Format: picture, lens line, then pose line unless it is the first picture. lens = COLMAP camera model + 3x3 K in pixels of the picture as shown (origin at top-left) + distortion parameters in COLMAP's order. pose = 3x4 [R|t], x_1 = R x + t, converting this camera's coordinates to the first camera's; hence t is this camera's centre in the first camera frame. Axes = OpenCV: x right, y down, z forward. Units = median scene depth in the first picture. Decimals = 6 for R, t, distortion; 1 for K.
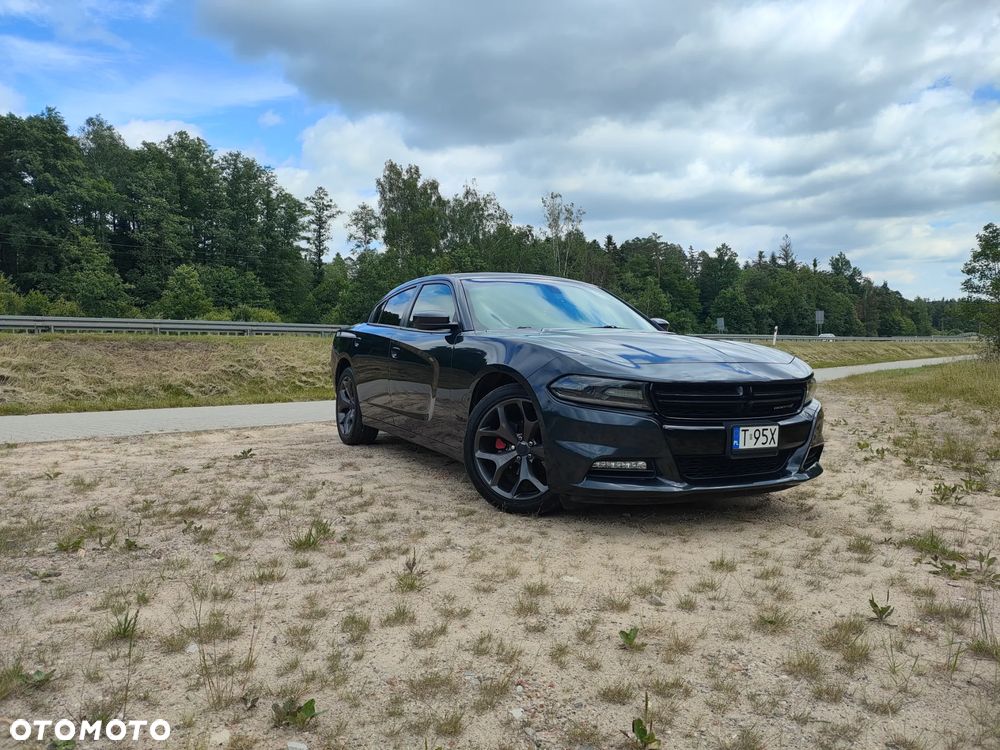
lens RADIAL K [[725.9, 0, 500.0], [0, 725.9, 375.0], [0, 0, 1]] dist [0.091636, -0.149290]
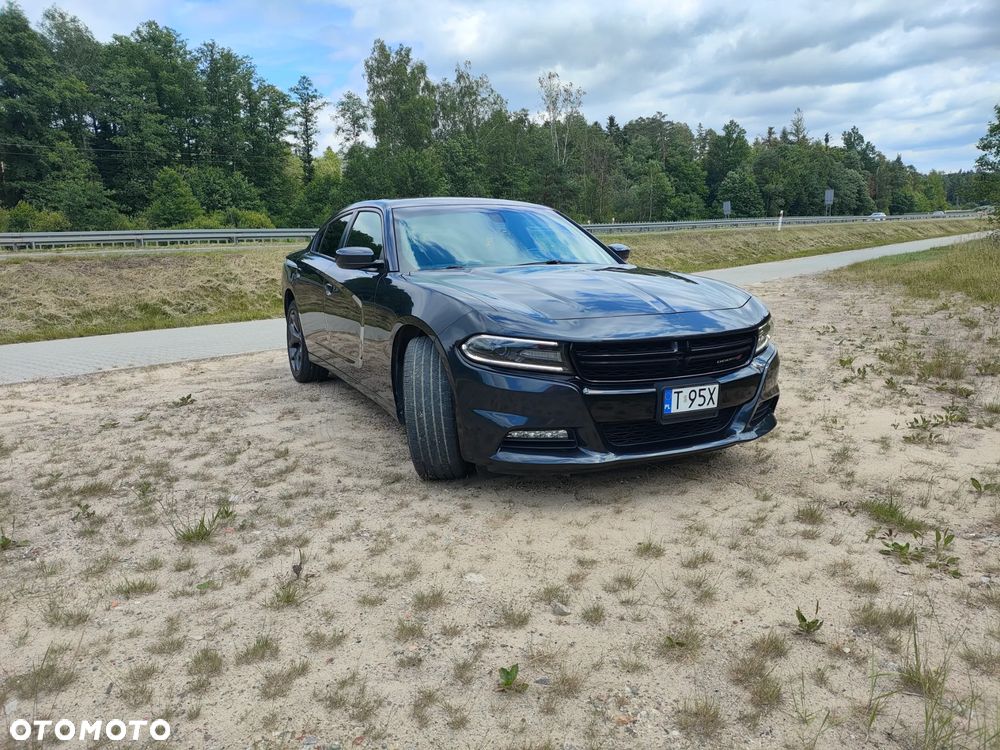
lens RADIAL K [[725.9, 0, 500.0], [0, 725.9, 375.0], [0, 0, 1]] dist [0.091636, -0.149290]
pose [[0.999273, -0.035857, -0.012933, 0.032947], [0.037363, 0.988579, 0.146000, -0.021758], [0.007550, -0.146378, 0.989200, 0.032944]]
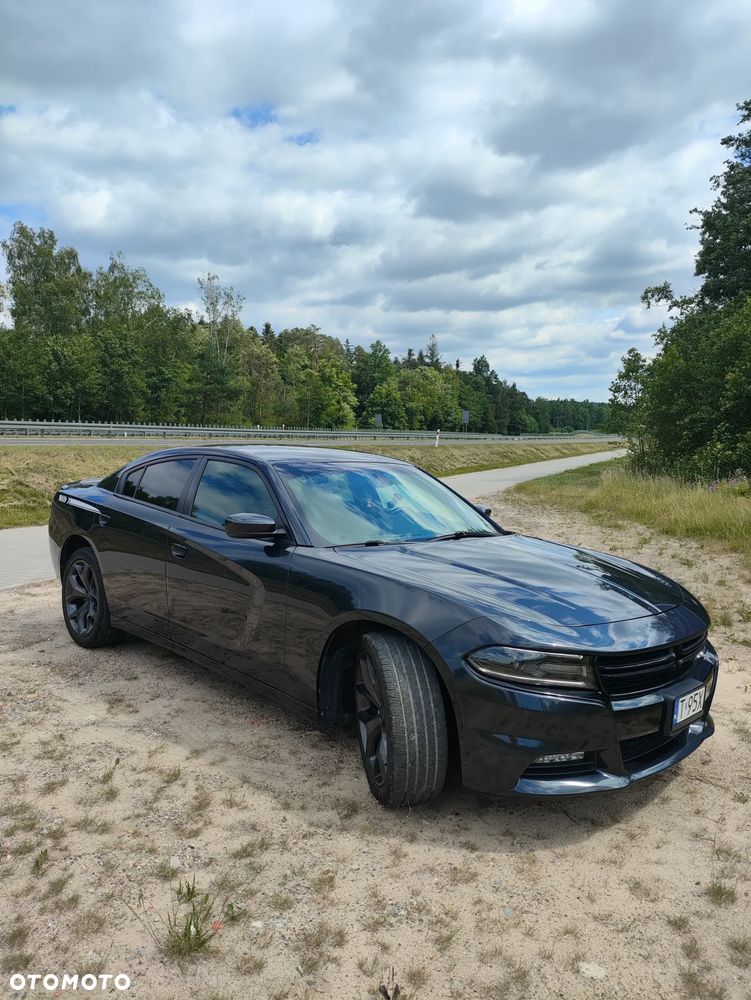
lens RADIAL K [[725.9, 0, 380.0], [0, 725.9, 505.7], [0, 0, 1]] dist [0.091636, -0.149290]
pose [[0.951053, -0.011181, 0.308827, -0.071051], [-0.007778, 0.998163, 0.060092, -0.052802], [-0.308931, -0.059553, 0.949218, 0.081051]]
